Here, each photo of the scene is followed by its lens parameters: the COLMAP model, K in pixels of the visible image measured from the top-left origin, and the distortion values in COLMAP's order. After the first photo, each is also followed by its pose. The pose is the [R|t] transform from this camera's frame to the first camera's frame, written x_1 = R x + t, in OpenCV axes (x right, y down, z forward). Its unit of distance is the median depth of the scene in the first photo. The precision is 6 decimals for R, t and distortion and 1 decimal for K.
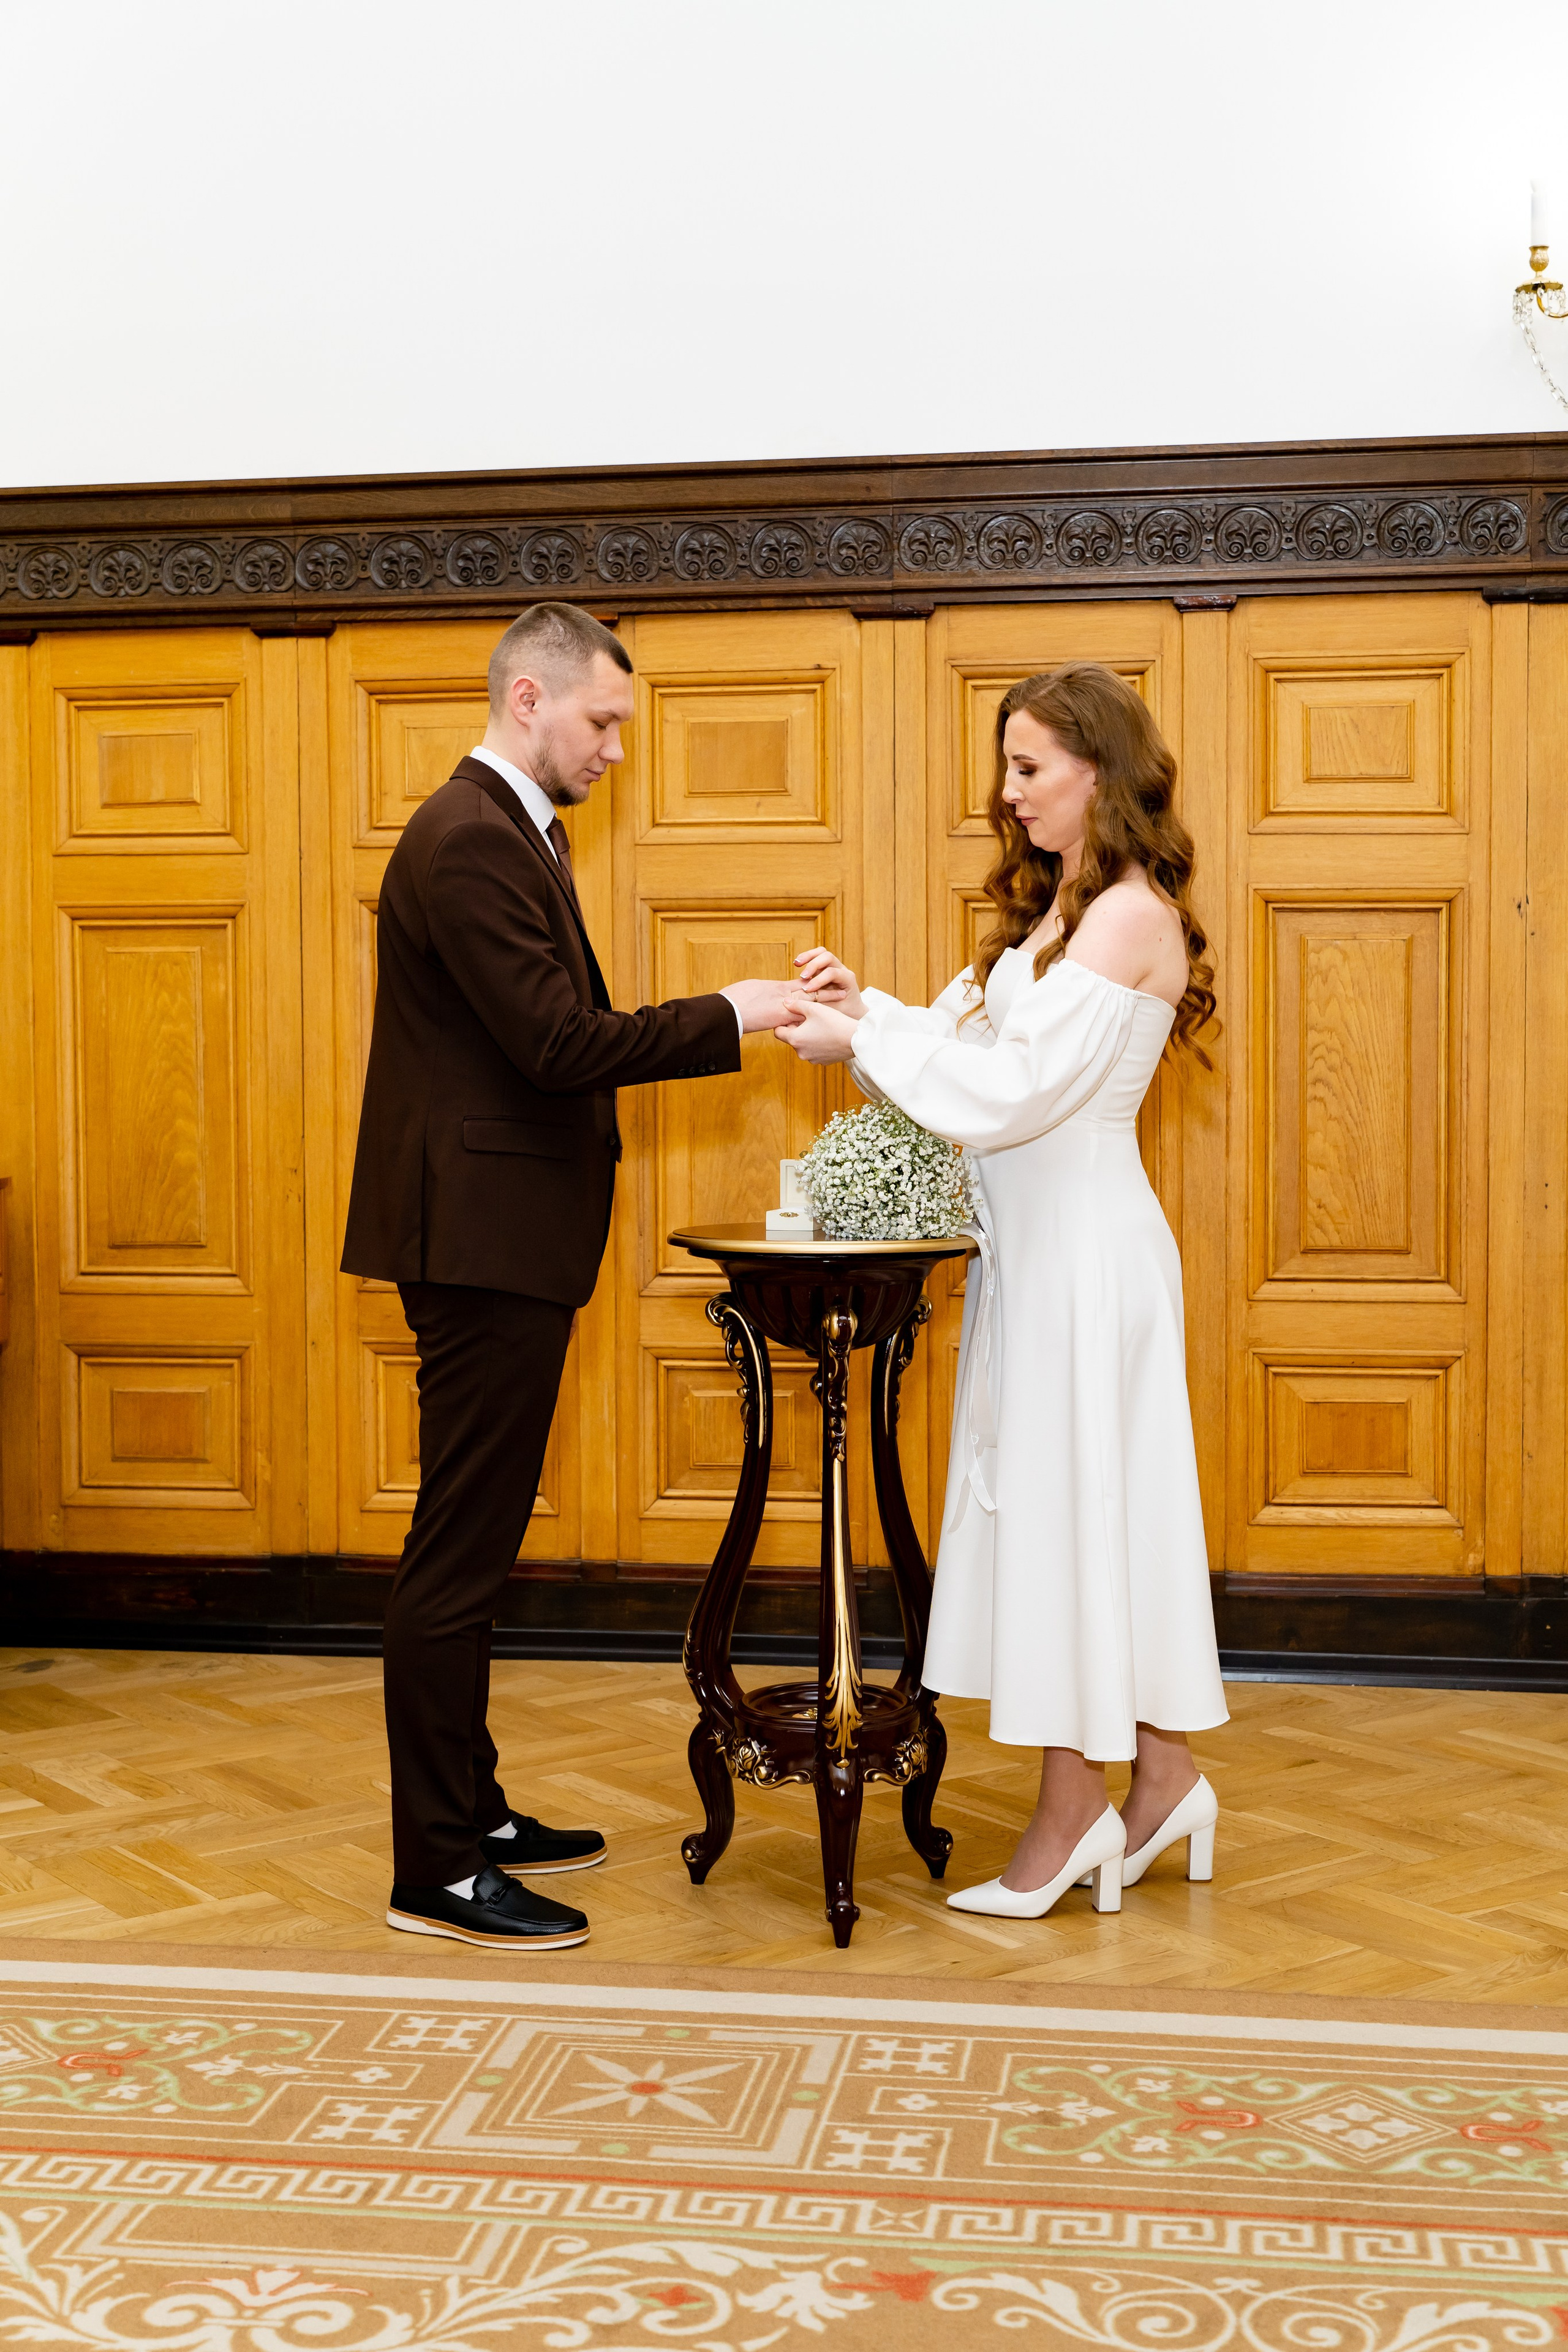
lens RADIAL K [[2777.9, 0, 784.0], [0, 2777.9, 1176.0], [0, 0, 1]] dist [-0.002301, -0.018484]
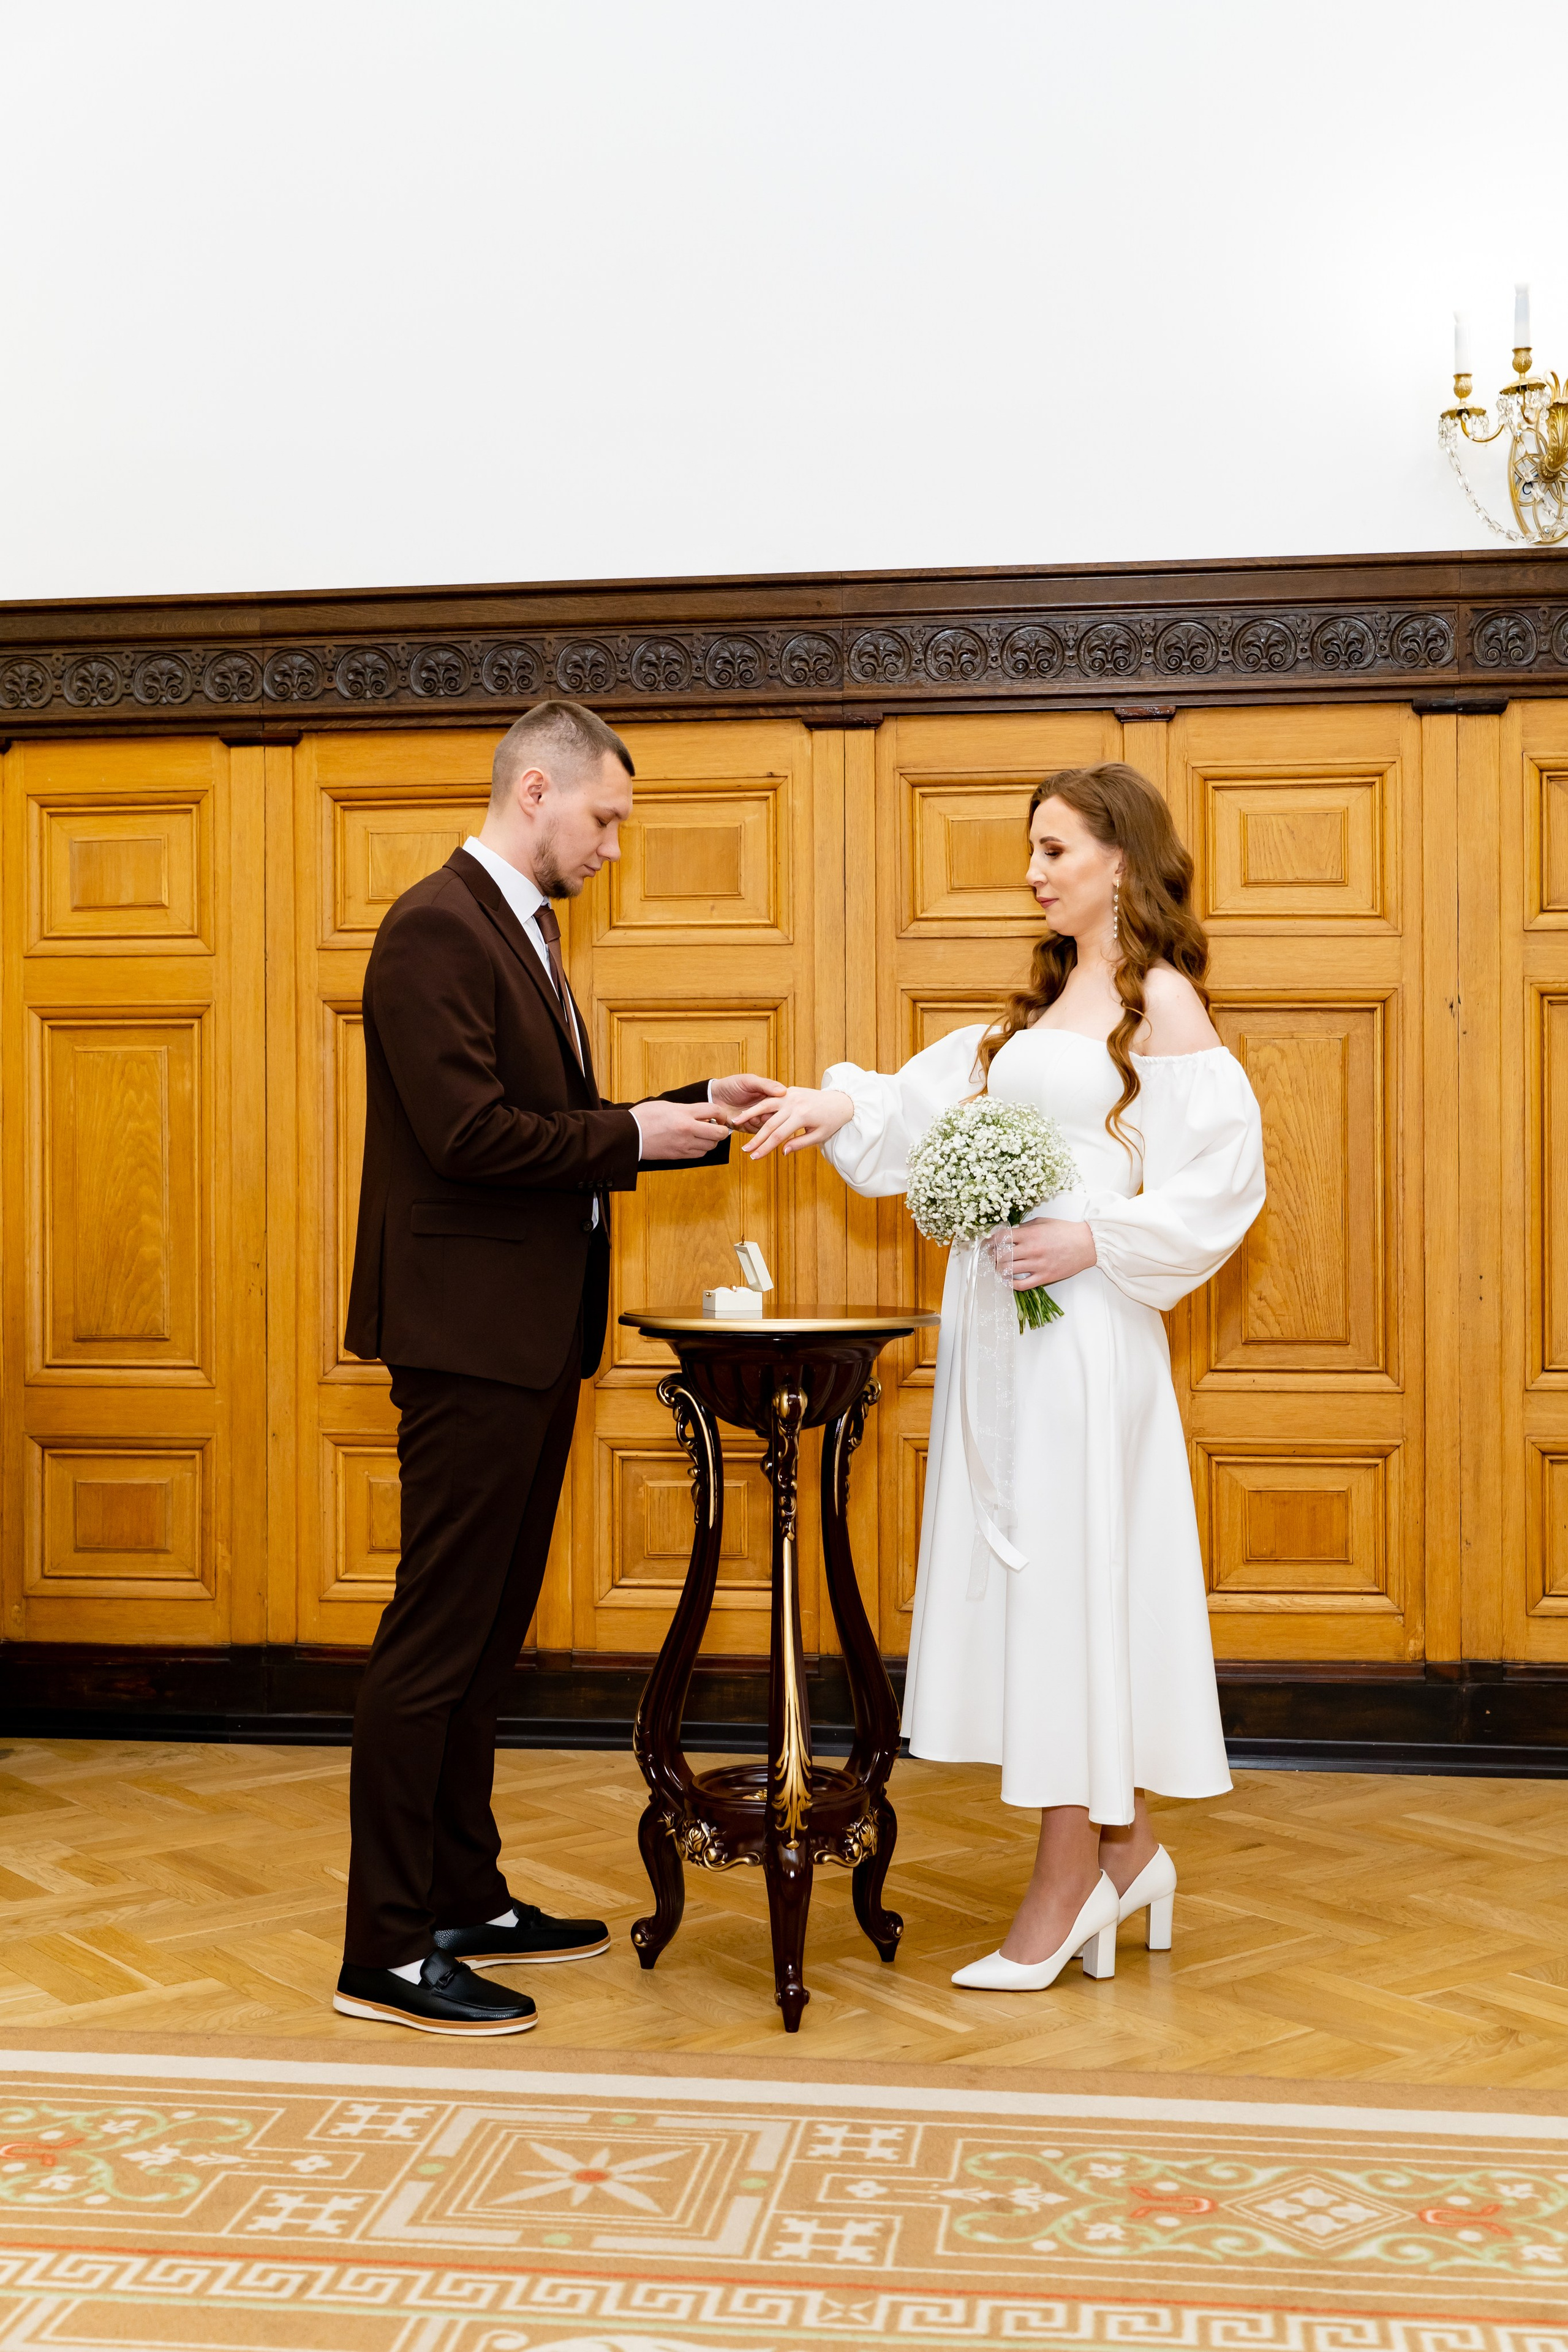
lens RADIAL K [[2631.1, 0, 786.2], [0, 2631.1, 1173.7], [0, 0, 1]] dist [-0.008185, -0.014252]
pose [[0.999870, 0.000811, 0.016119, 0.002486], [-0.000039, 0.998858, -0.047785, 0.011335], [-0.016139, 0.047779, 0.998728, 0.032691]]
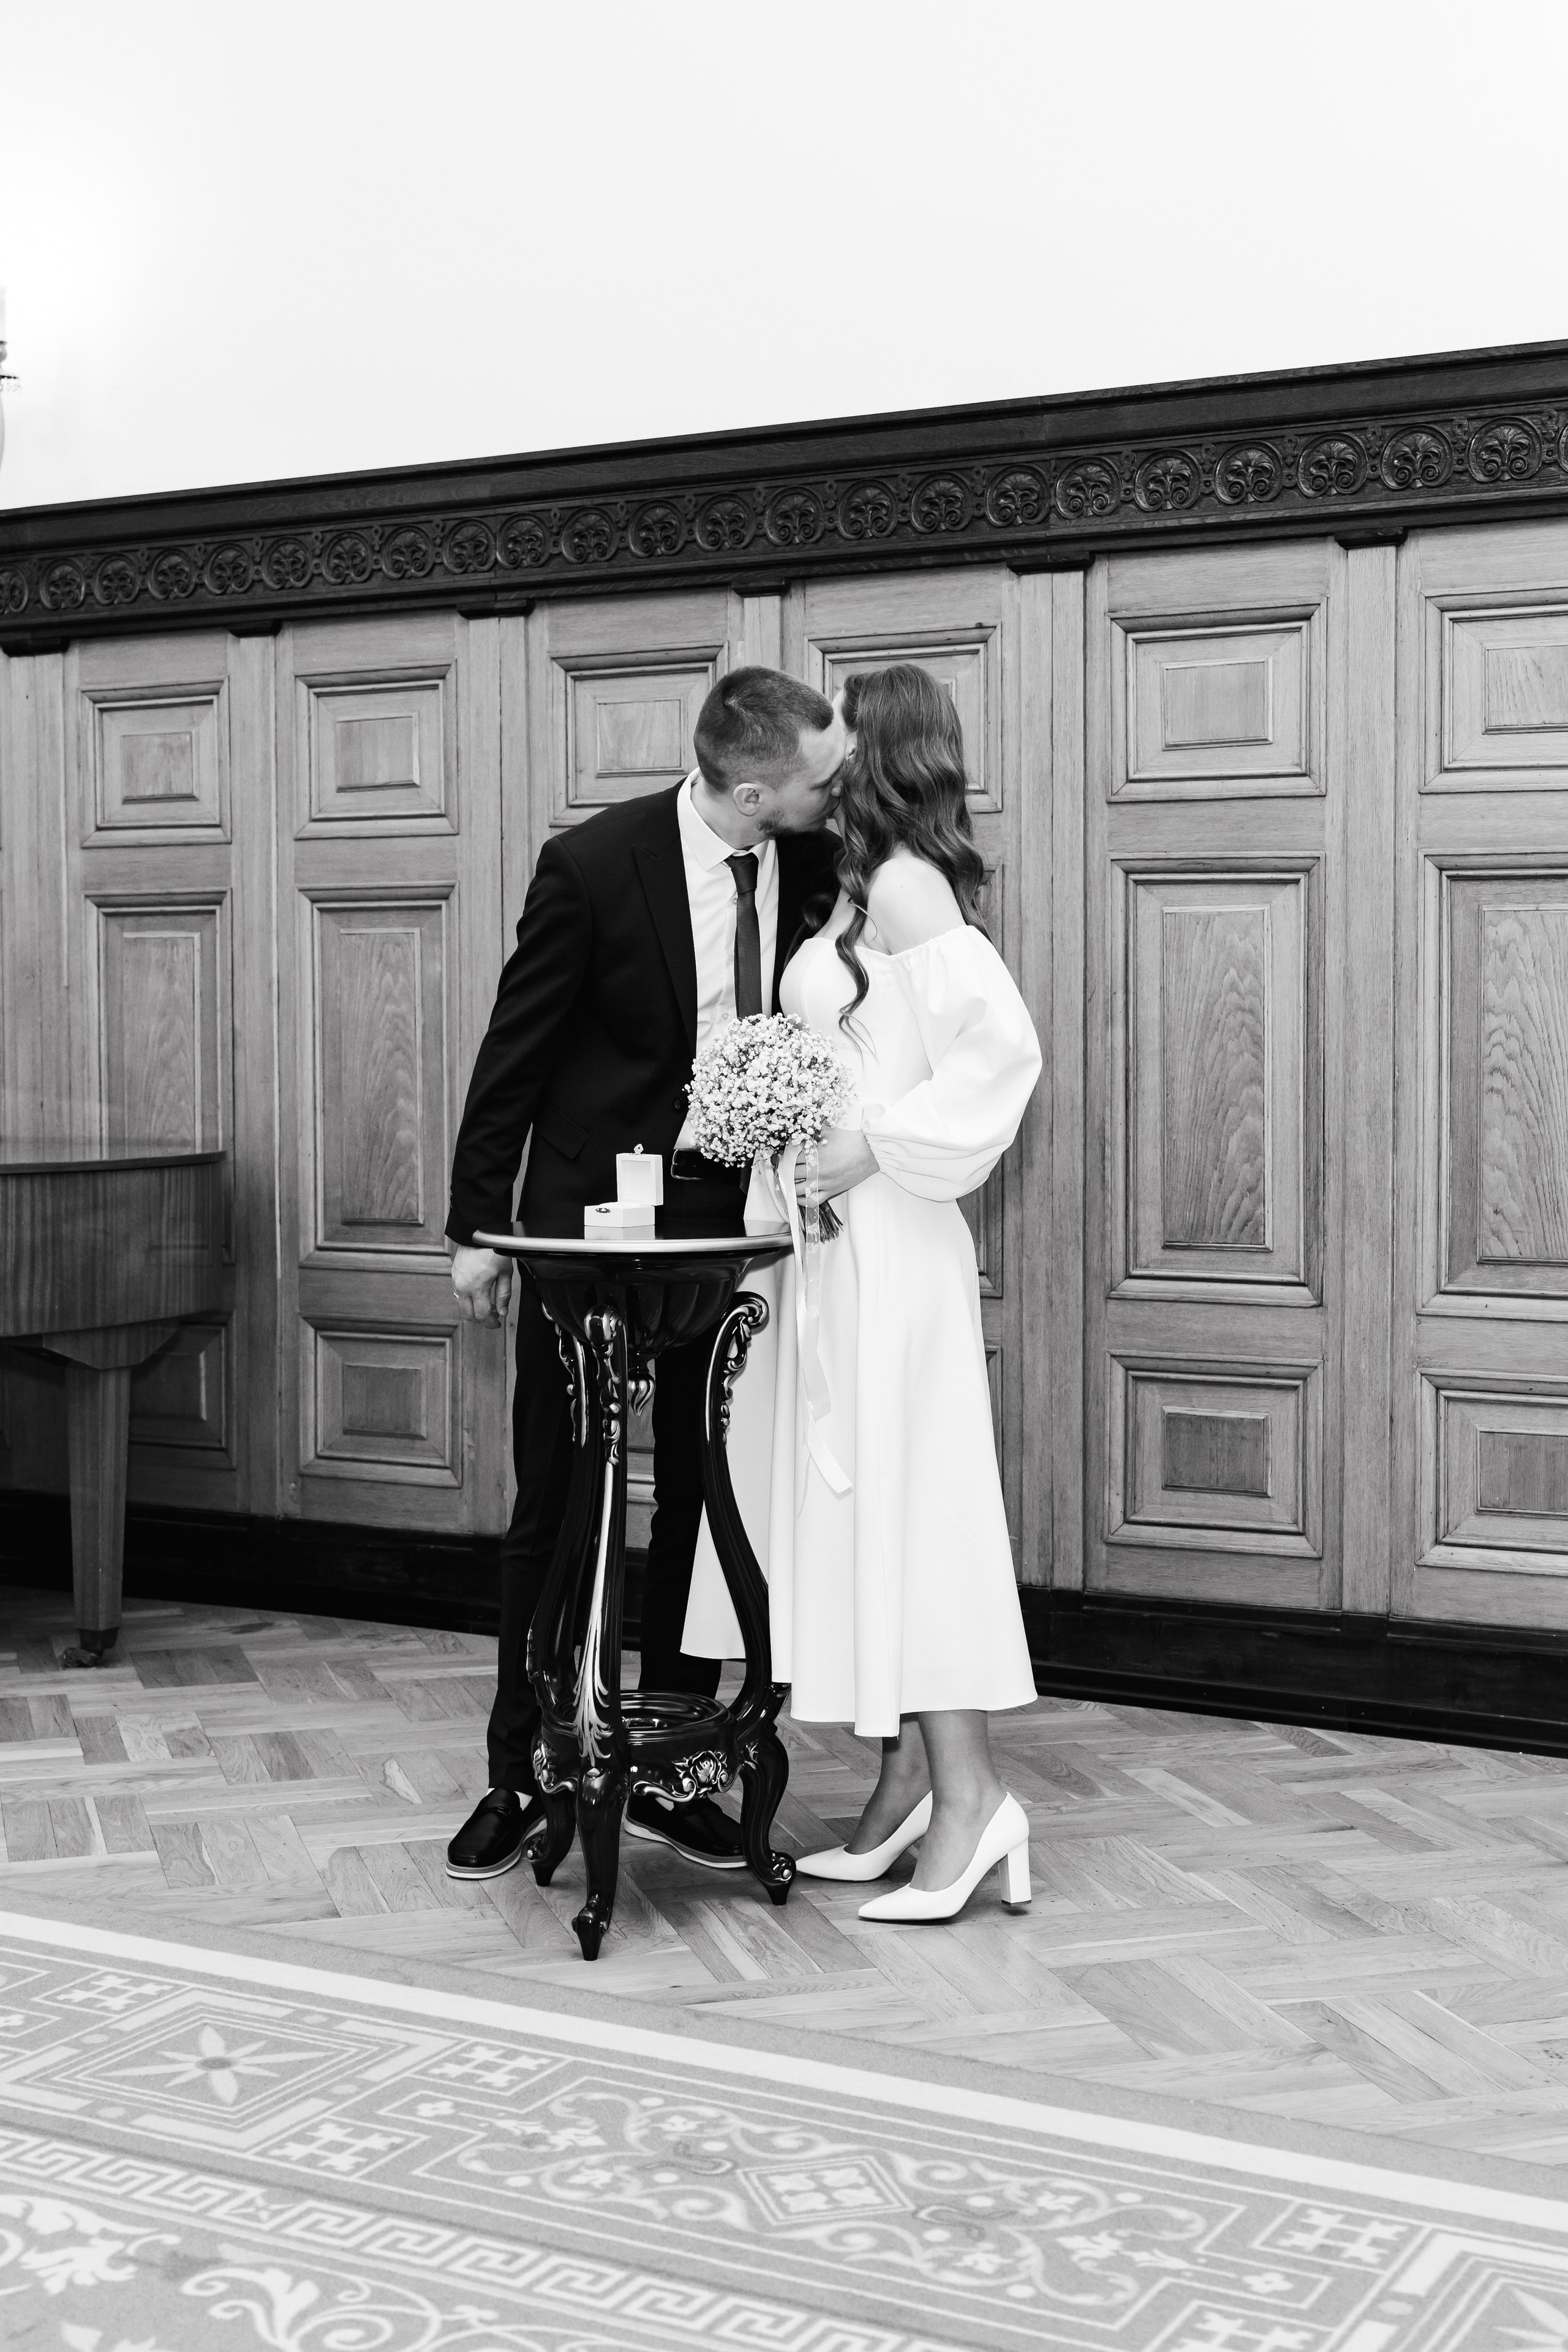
lens RADIAL K [[3014.9, 0, 825.6], [0, 3014.9, 1175.6], [0, 0, 1]] dist [-0.005291, -0.017266]
pose [[0.940836, 0.019454, -0.338302, 0.316672], [-0.016163, 0.999791, 0.012542, -0.009213], [0.338475, -0.006332, 0.940954, 0.021461]]
